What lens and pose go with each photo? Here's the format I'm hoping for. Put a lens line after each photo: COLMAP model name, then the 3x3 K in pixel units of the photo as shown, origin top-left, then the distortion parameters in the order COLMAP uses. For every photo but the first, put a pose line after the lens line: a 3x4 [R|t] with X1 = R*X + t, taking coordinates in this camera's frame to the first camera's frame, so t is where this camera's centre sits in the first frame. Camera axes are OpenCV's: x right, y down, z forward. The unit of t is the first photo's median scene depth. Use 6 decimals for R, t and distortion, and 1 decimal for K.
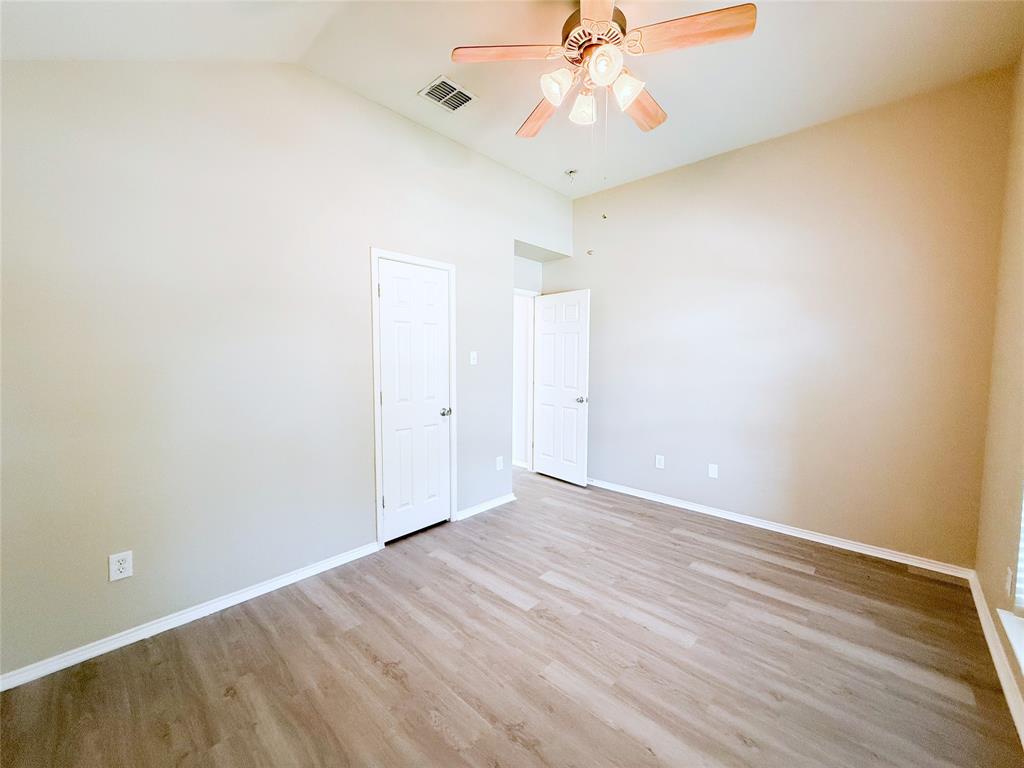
lens RADIAL K [[407.4, 0, 510.9], [0, 407.4, 382.7], [0, 0, 1]] dist [0.001319, 0.000515]
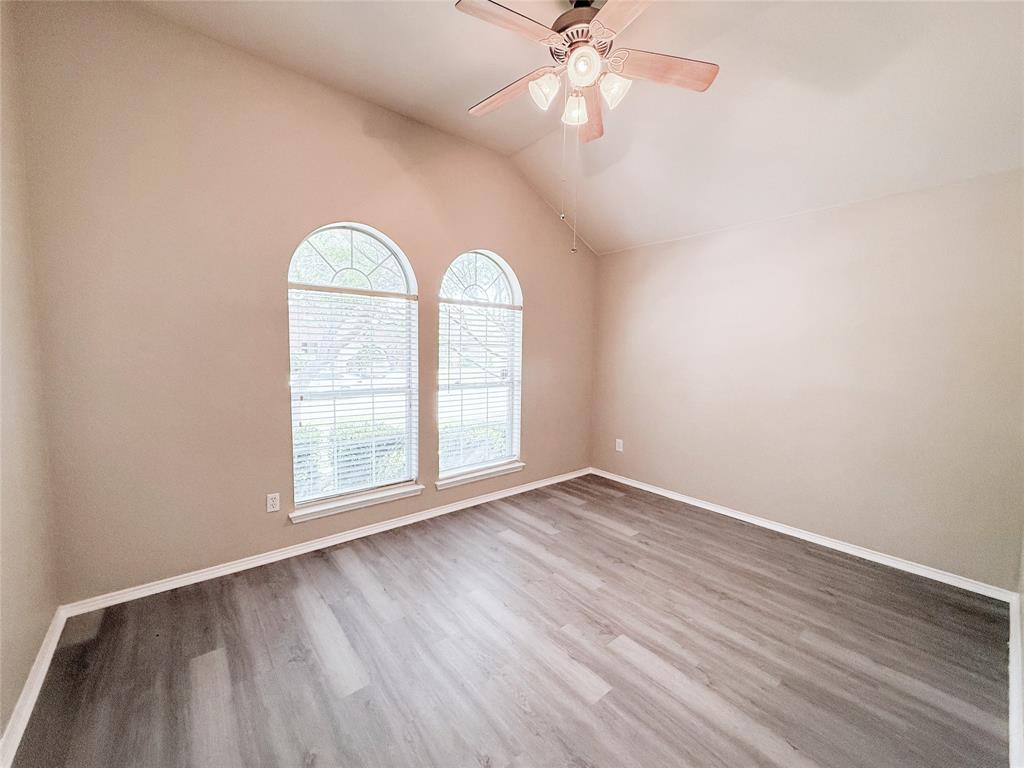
lens RADIAL K [[407.4, 0, 511.8], [0, 407.4, 381.9], [0, 0, 1]] dist [0.001319, 0.000515]
pose [[-0.991538, -0.031962, 0.125818, 0.177824], [-0.012836, 0.988605, 0.149983, -0.119770], [-0.129178, 0.147099, -0.980650, 1.749717]]
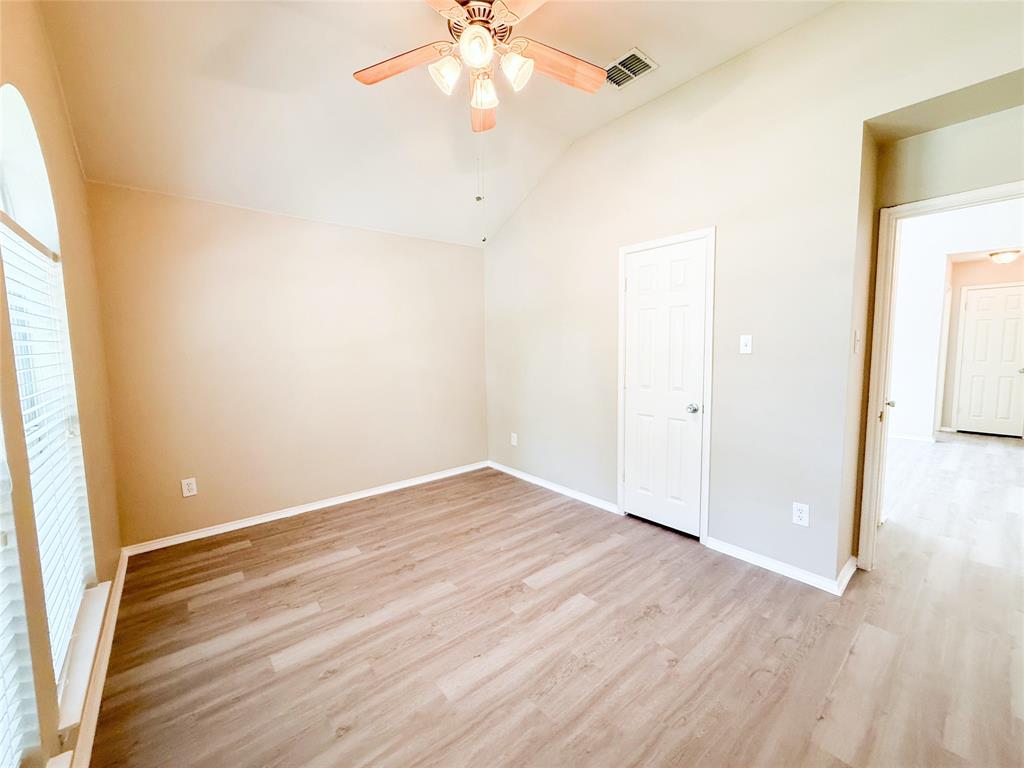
lens RADIAL K [[407.4, 0, 510.8], [0, 407.4, 384.0], [0, 0, 1]] dist [0.001319, 0.000515]
pose [[-0.120646, 0.089310, -0.988670, 1.011100], [-0.057179, 0.993666, 0.096738, -0.055903], [0.991047, 0.068202, -0.114775, 1.009924]]
